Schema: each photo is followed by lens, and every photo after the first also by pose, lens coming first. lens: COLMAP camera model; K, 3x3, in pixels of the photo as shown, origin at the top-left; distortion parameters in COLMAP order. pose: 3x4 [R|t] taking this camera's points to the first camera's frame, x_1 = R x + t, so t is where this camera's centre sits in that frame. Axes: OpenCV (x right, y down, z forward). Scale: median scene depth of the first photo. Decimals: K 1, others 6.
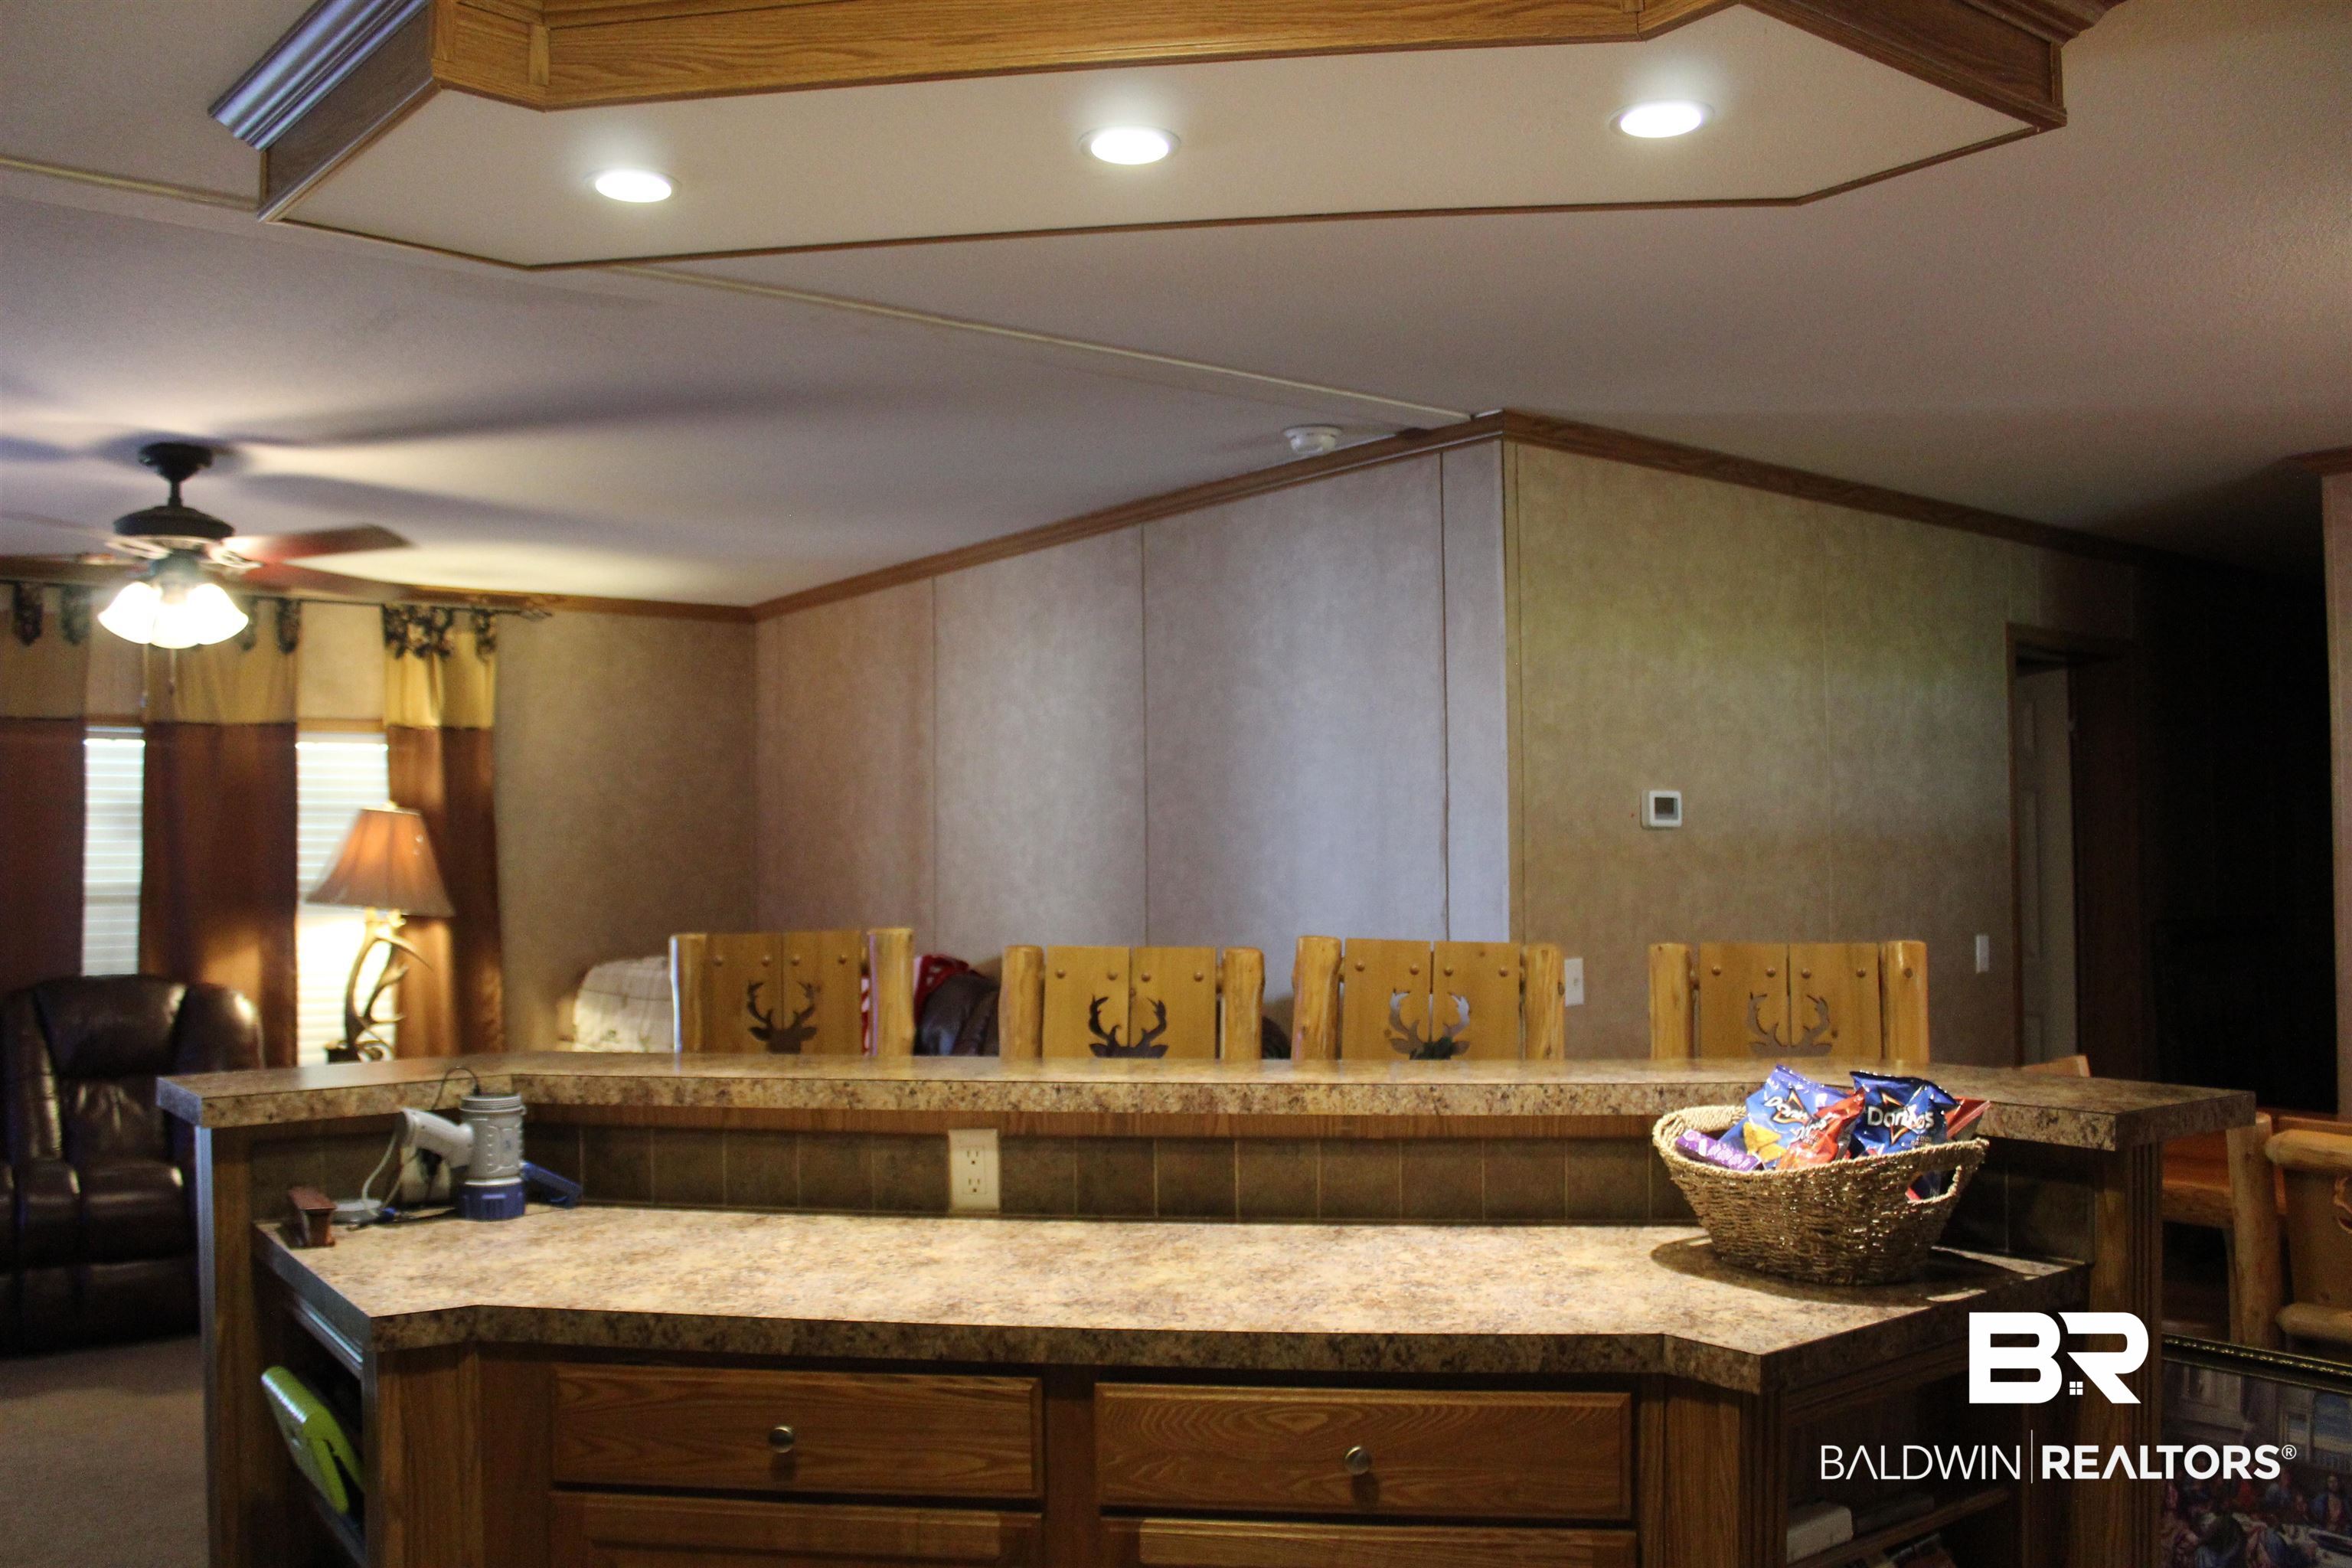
lens RADIAL K [[1853.3, 0, 1118.3], [0, 1853.3, 791.5], [0, 0, 1]] dist [-0.148116, 0.100095]
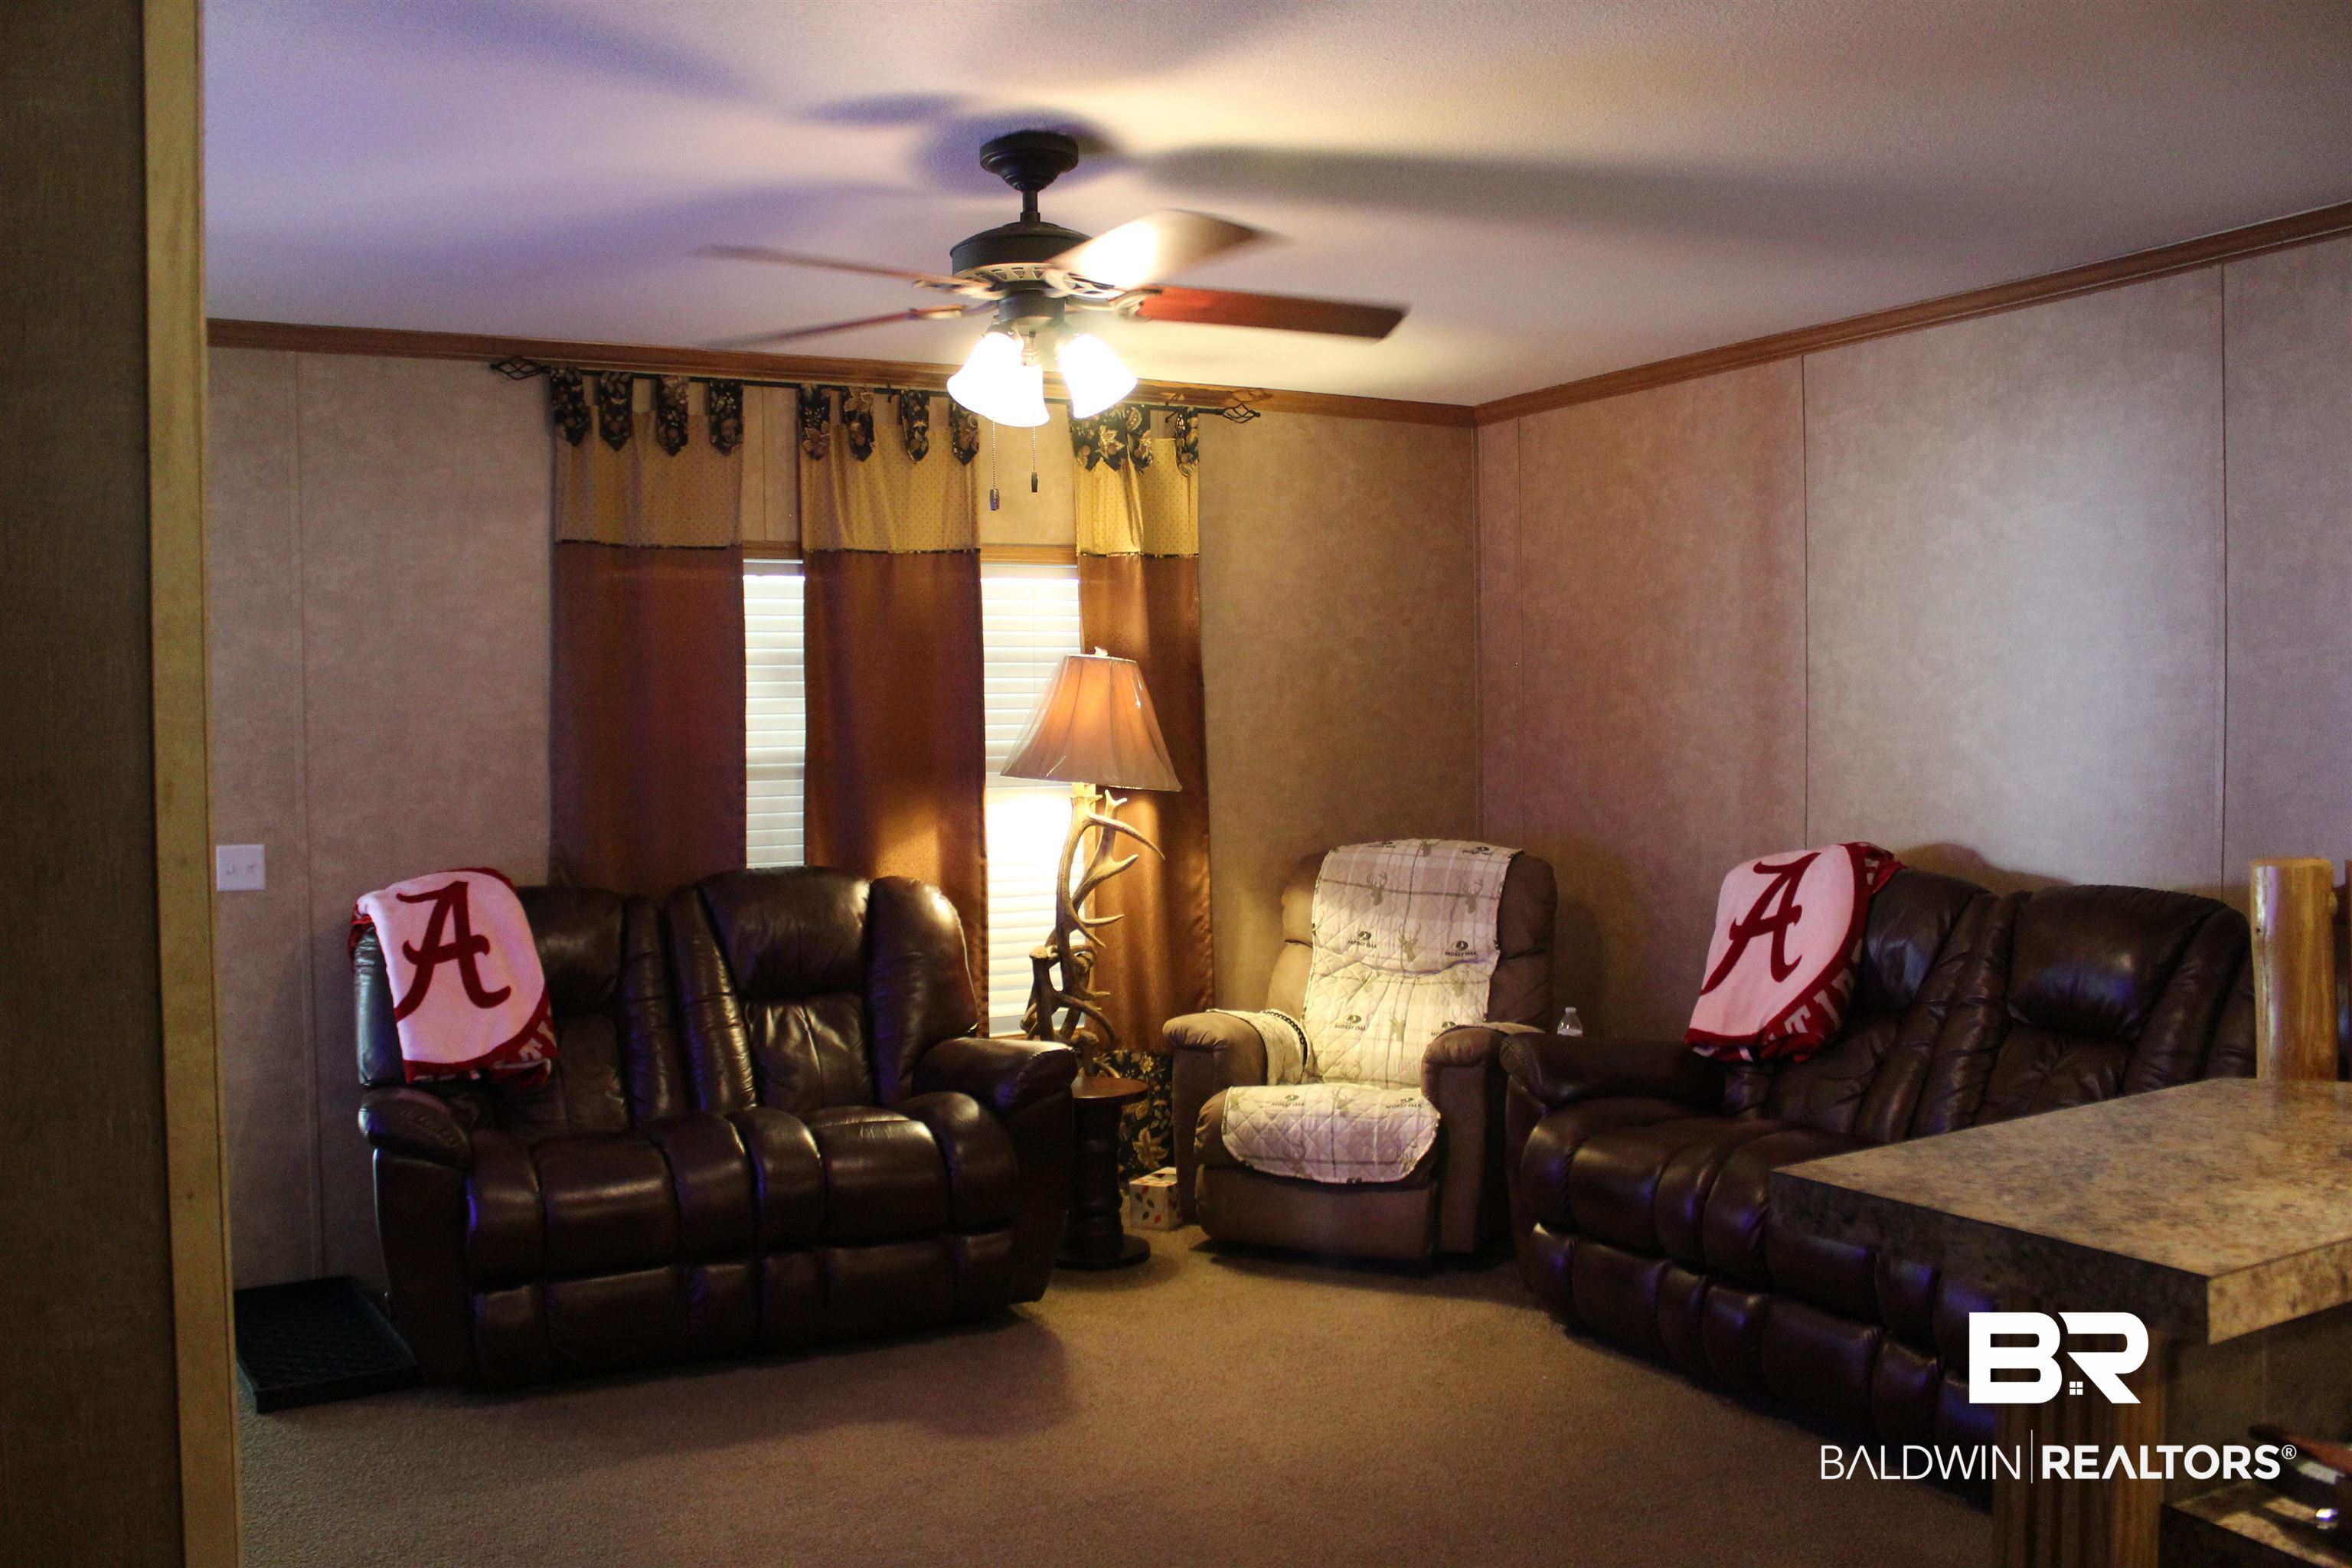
lens RADIAL K [[1853.3, 0, 1118.3], [0, 1853.3, 791.5], [0, 0, 1]] dist [-0.148116, 0.100095]
pose [[0.988212, 0.003725, -0.153044, -0.271108], [0.008647, 0.996750, 0.080093, 0.003196], [0.152845, -0.080473, 0.984968, 0.196651]]
